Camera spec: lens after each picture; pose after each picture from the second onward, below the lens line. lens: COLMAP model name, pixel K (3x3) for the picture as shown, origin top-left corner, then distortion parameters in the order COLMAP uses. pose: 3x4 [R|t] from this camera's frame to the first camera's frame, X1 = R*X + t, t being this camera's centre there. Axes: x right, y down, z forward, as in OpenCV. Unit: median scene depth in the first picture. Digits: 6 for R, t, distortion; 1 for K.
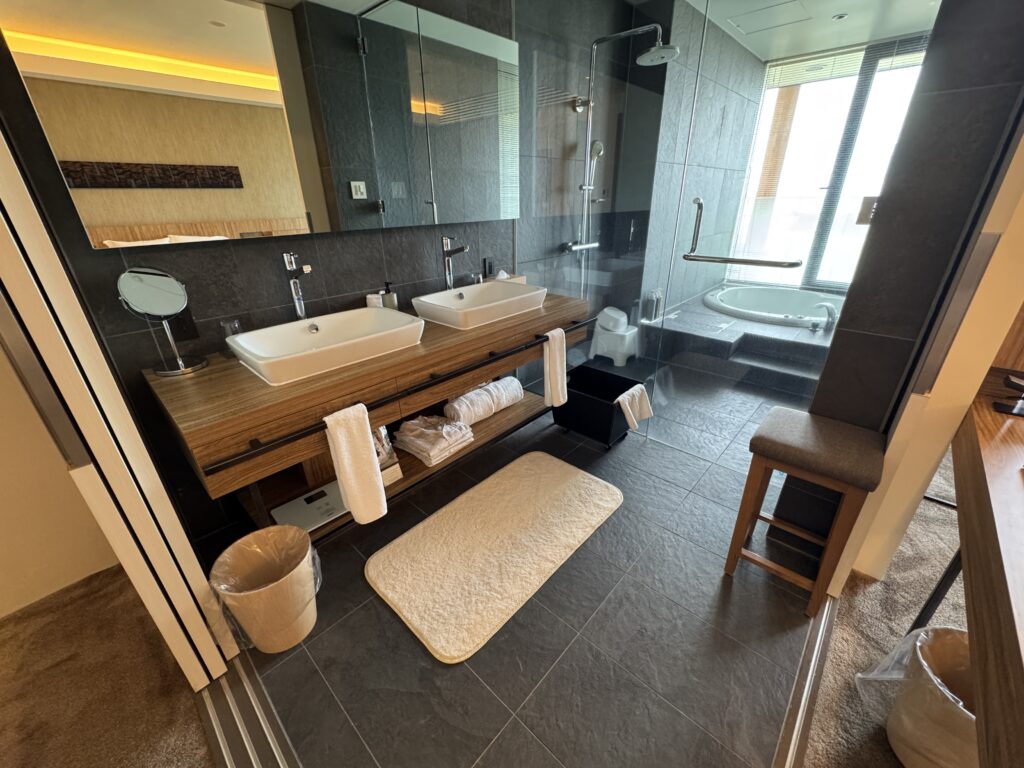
lens RADIAL K [[407.4, 0, 512.0], [0, 407.4, 384.0], [0, 0, 1]] dist [0.000060, -0.000006]
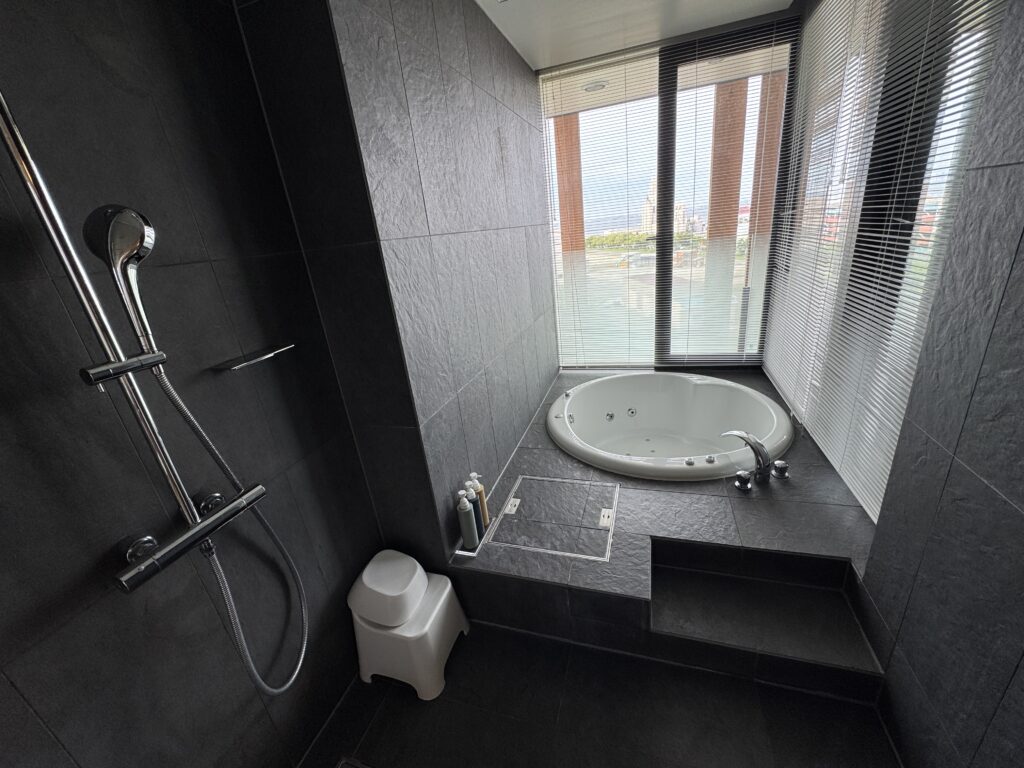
lens RADIAL K [[407.6, 0, 512.0], [0, 407.6, 384.0], [0, 0, 1]] dist [0.000073, 0.000022]
pose [[0.903918, -0.228085, 0.361814, 0.248556], [0.261819, 0.964001, -0.046403, -0.301545], [-0.338205, 0.136674, 0.931095, 0.508532]]
